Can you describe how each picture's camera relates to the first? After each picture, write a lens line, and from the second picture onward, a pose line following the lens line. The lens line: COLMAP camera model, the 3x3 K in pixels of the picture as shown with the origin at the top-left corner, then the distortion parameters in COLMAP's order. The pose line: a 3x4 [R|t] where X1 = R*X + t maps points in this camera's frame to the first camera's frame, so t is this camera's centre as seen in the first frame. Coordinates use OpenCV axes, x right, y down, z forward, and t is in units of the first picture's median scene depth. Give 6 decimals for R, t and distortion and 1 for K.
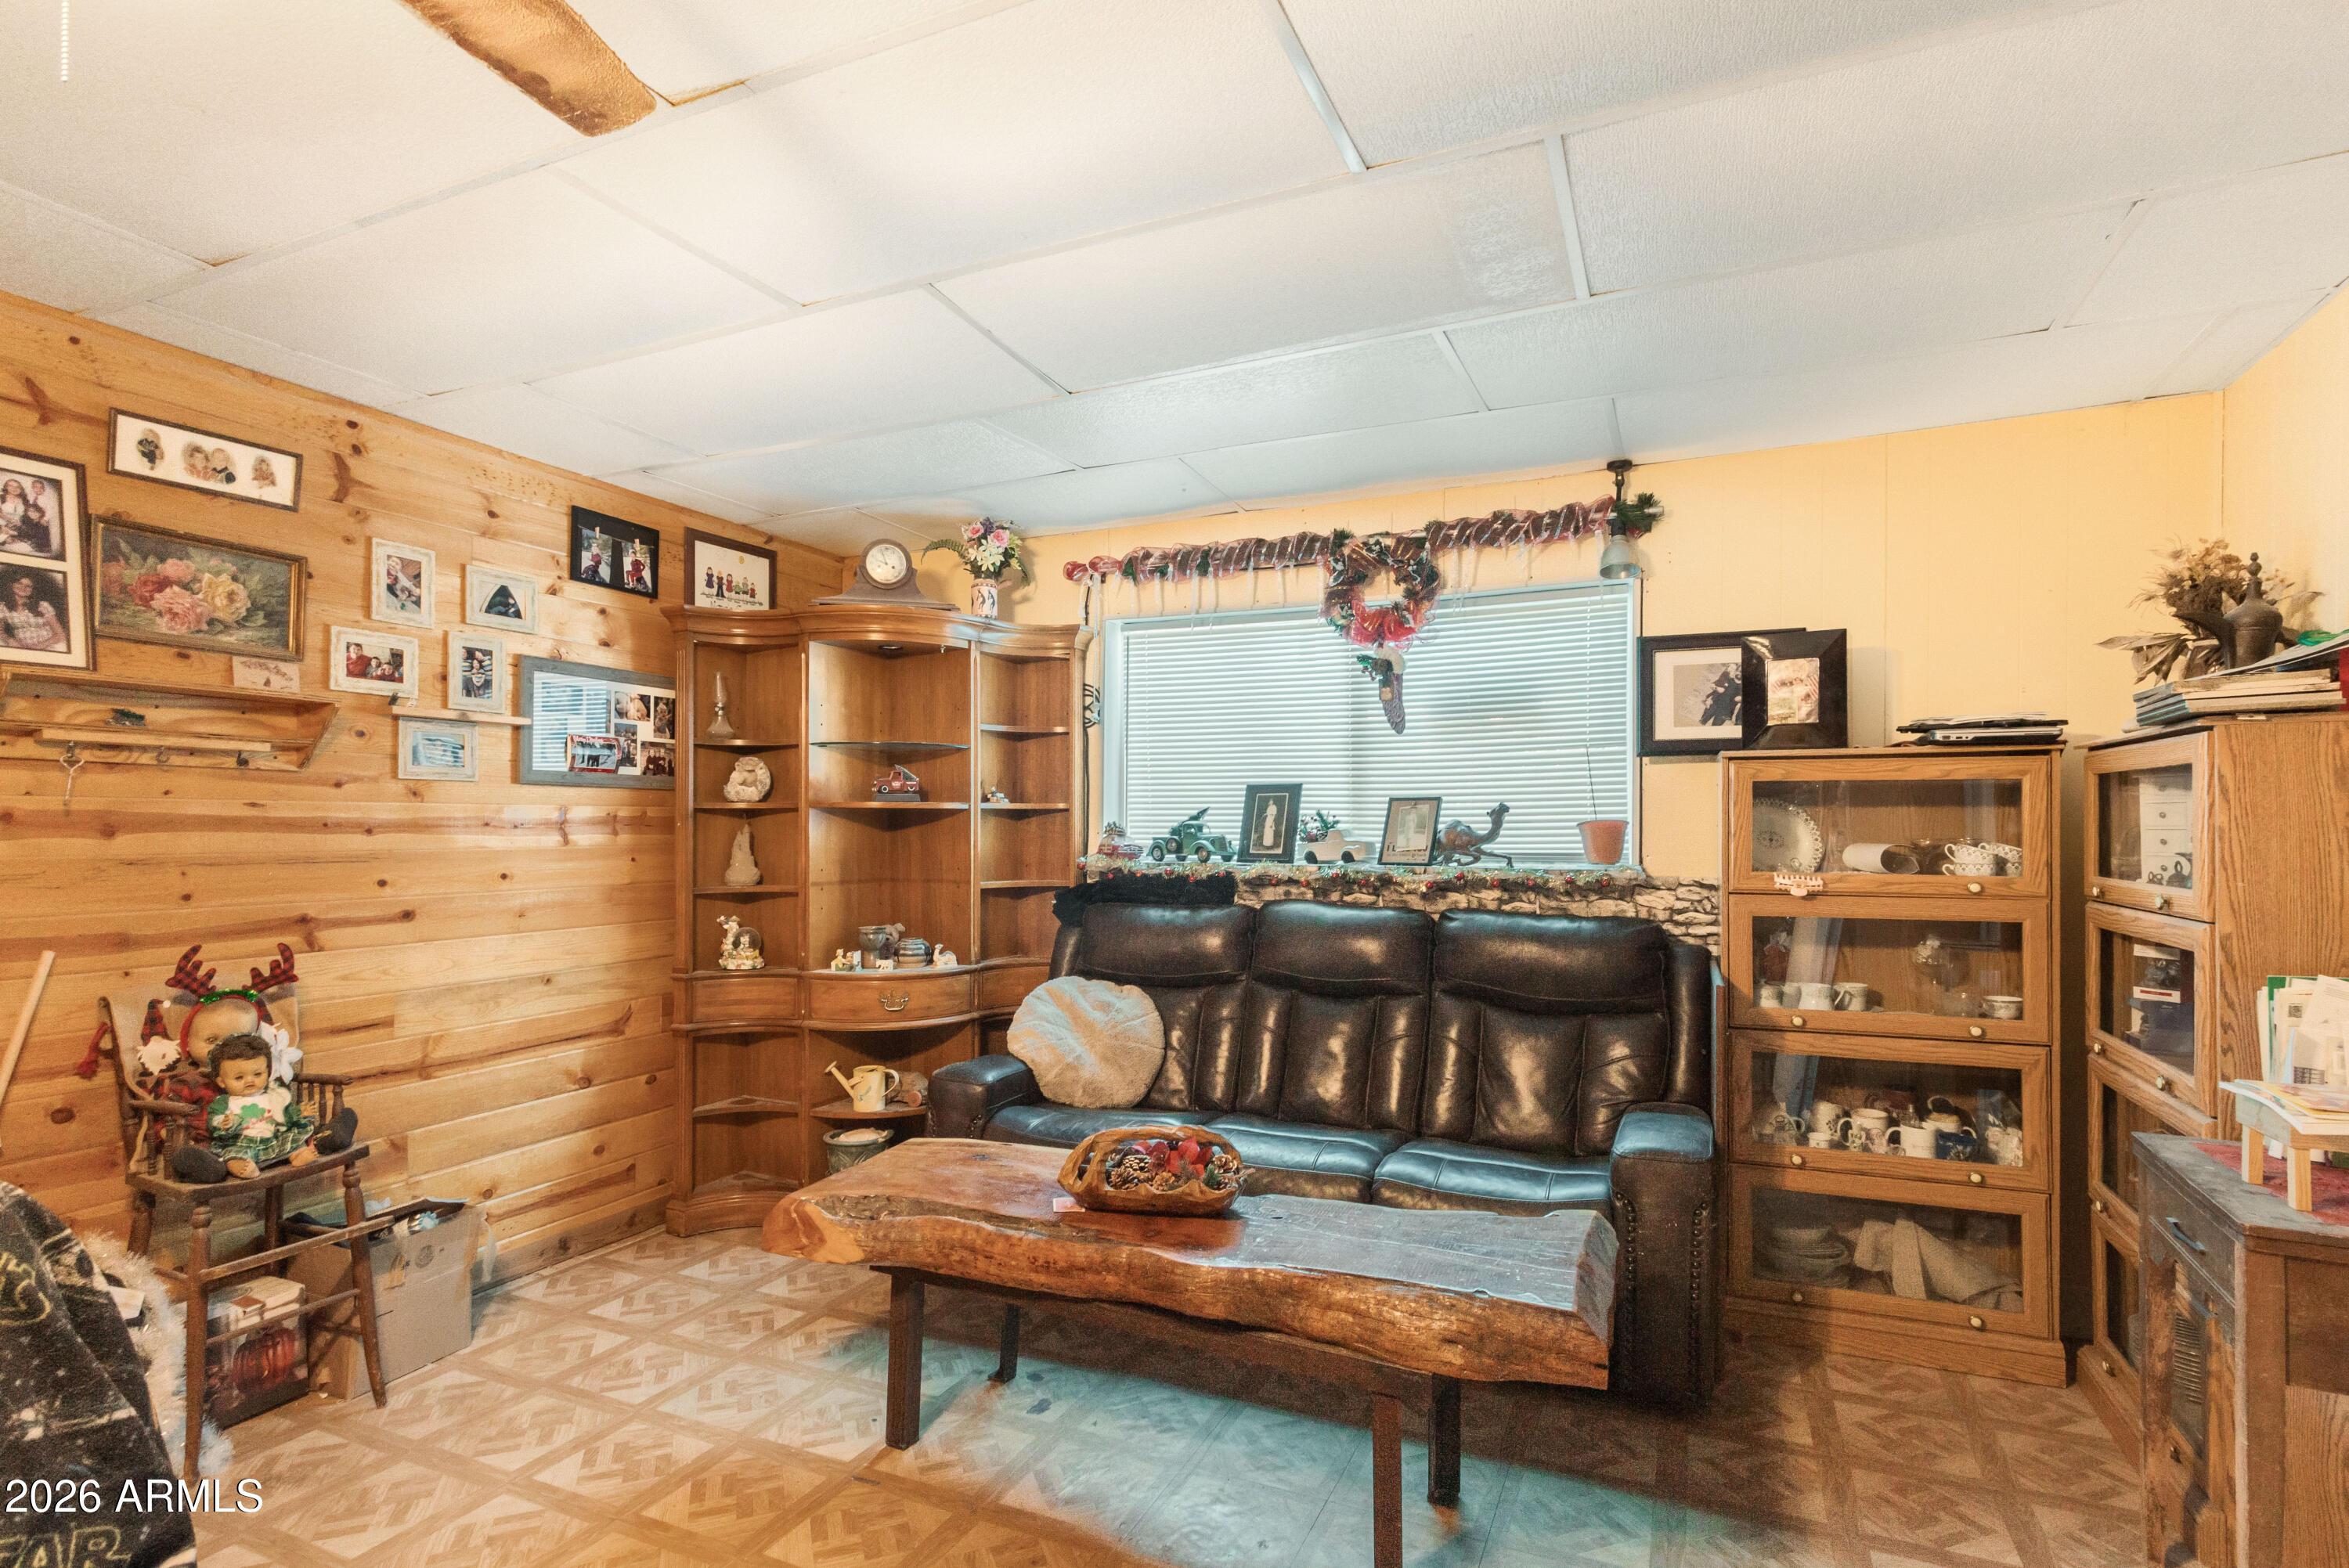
lens RADIAL K [[1142.9, 0, 1176.3], [0, 1142.9, 808.0], [0, 0, 1]] dist [0.004840, 0.001401]
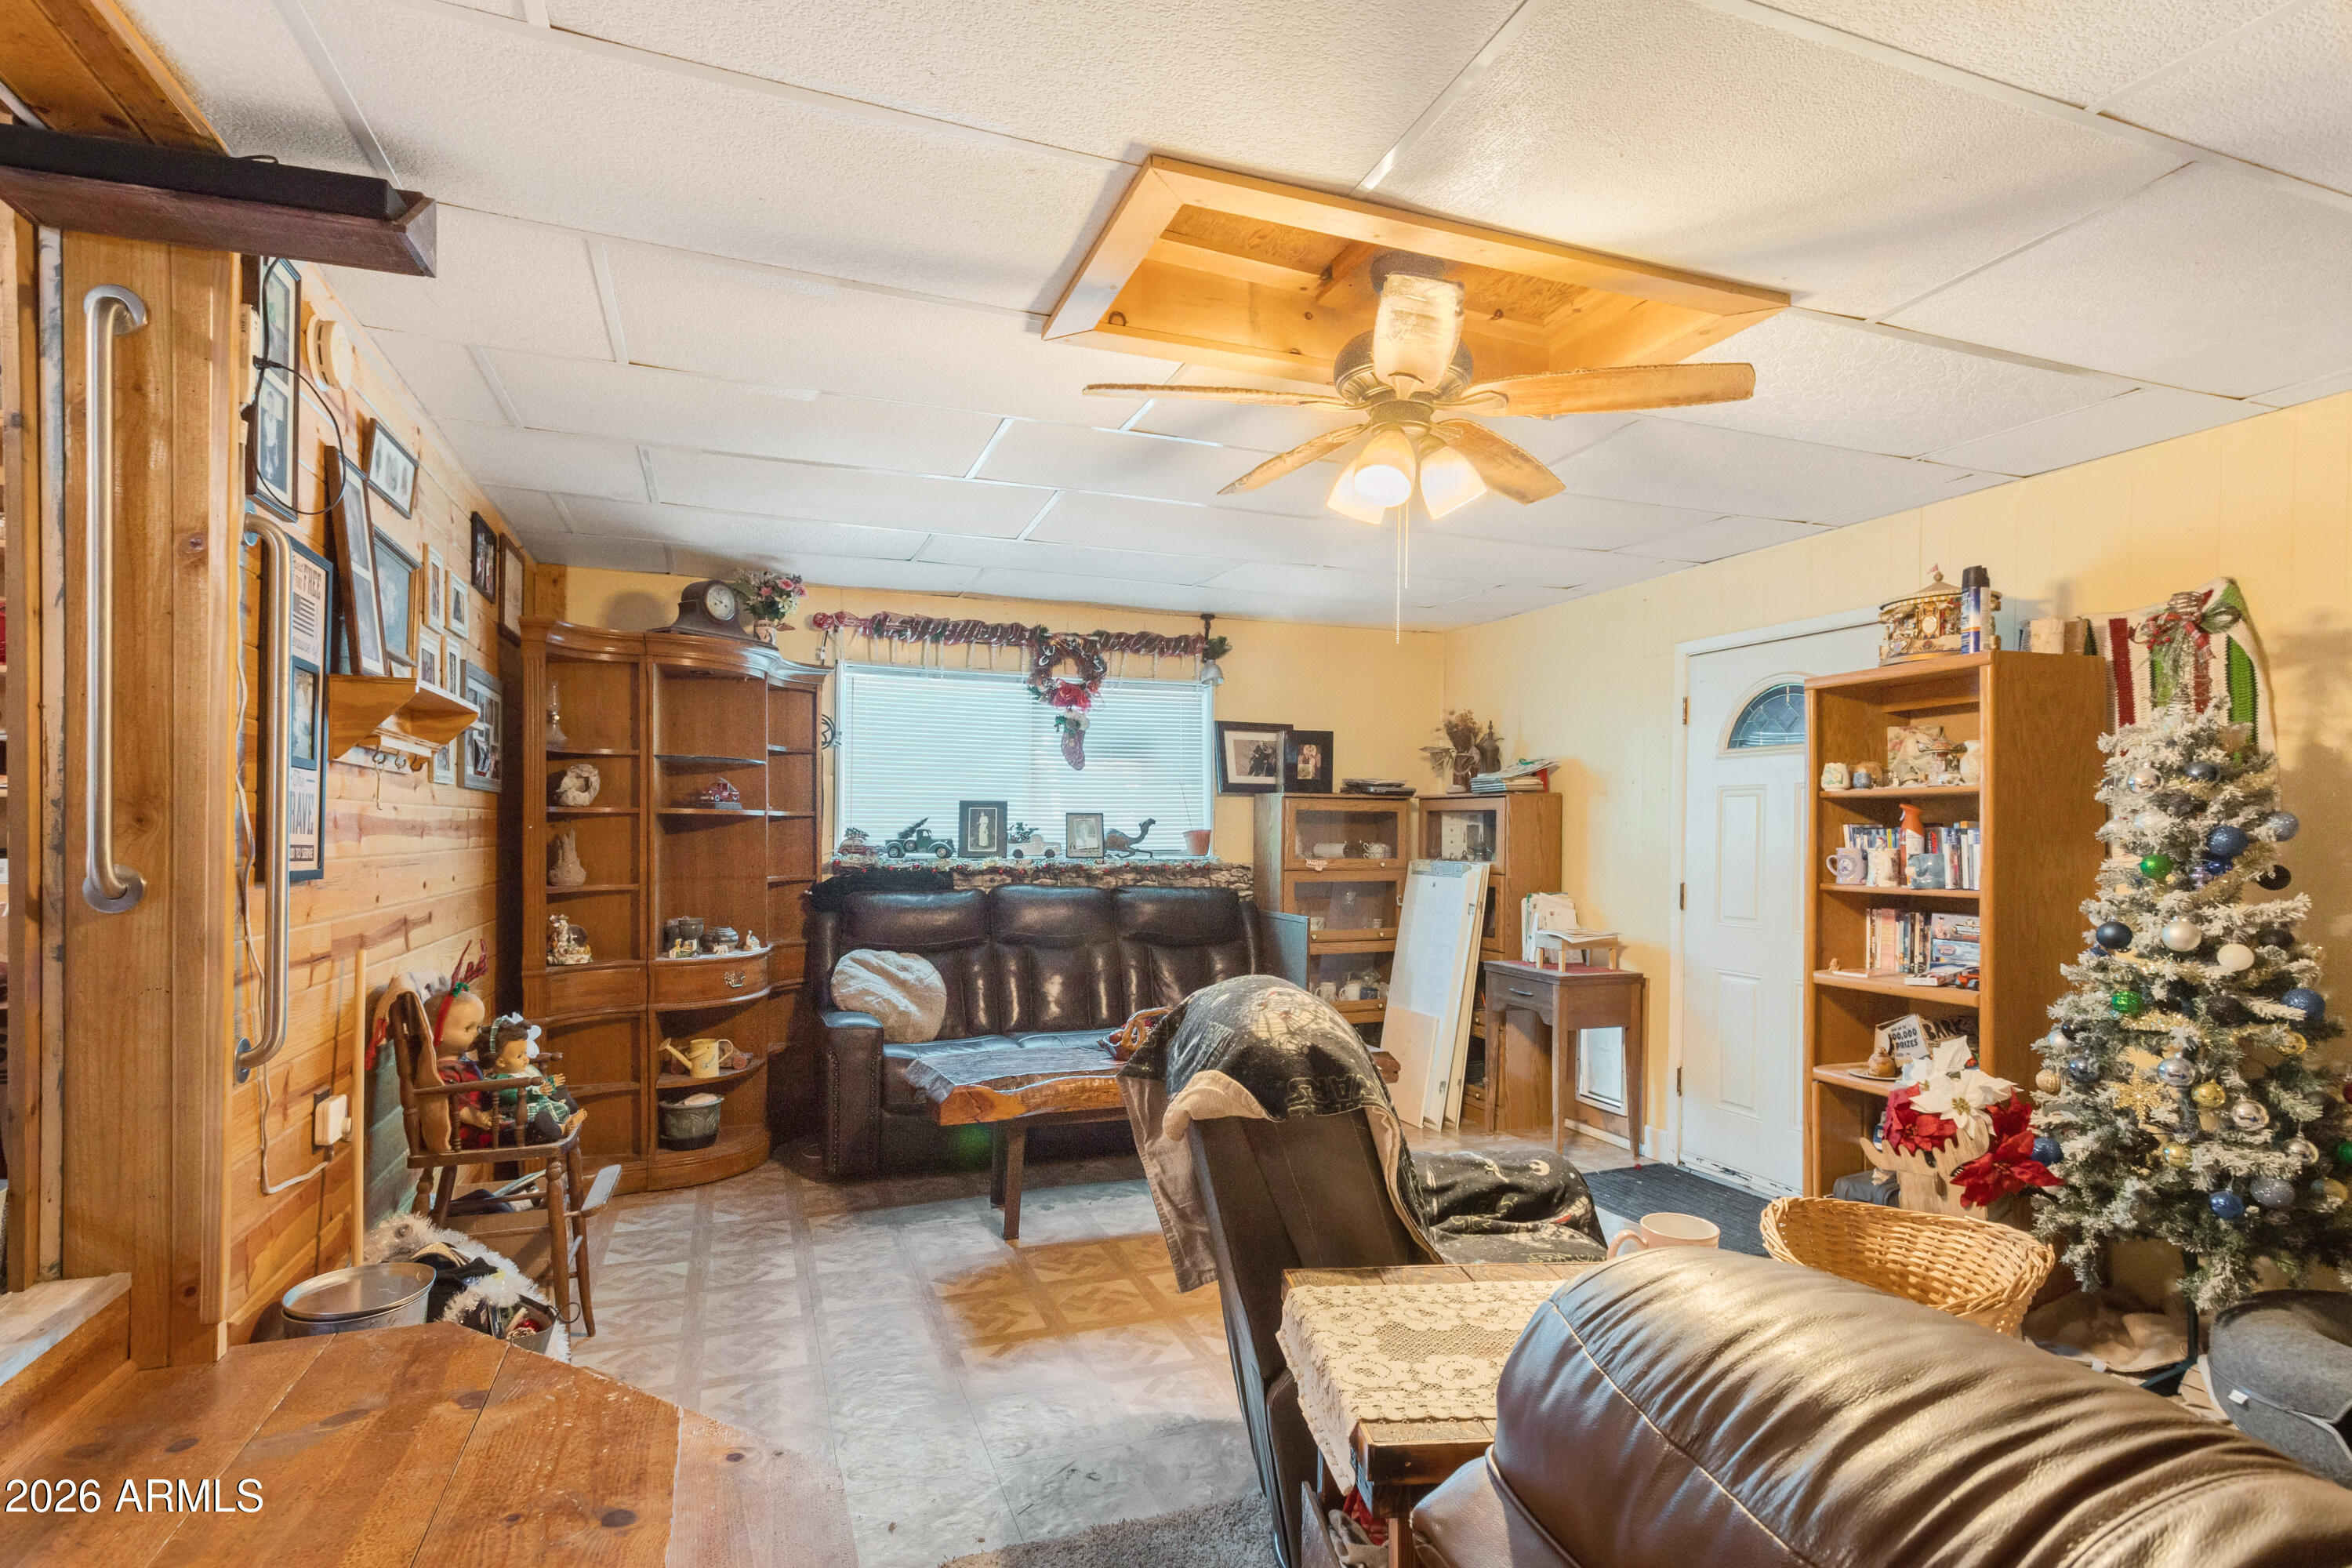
lens RADIAL K [[1144.4, 0, 1176.0], [0, 1144.4, 833.6], [0, 0, 1]] dist [0.004840, 0.001401]
pose [[0.712152, 0.002338, 0.702022, -0.750972], [-0.018907, 0.999696, 0.015851, -0.008169], [-0.701771, -0.024561, 0.711979, -0.149359]]
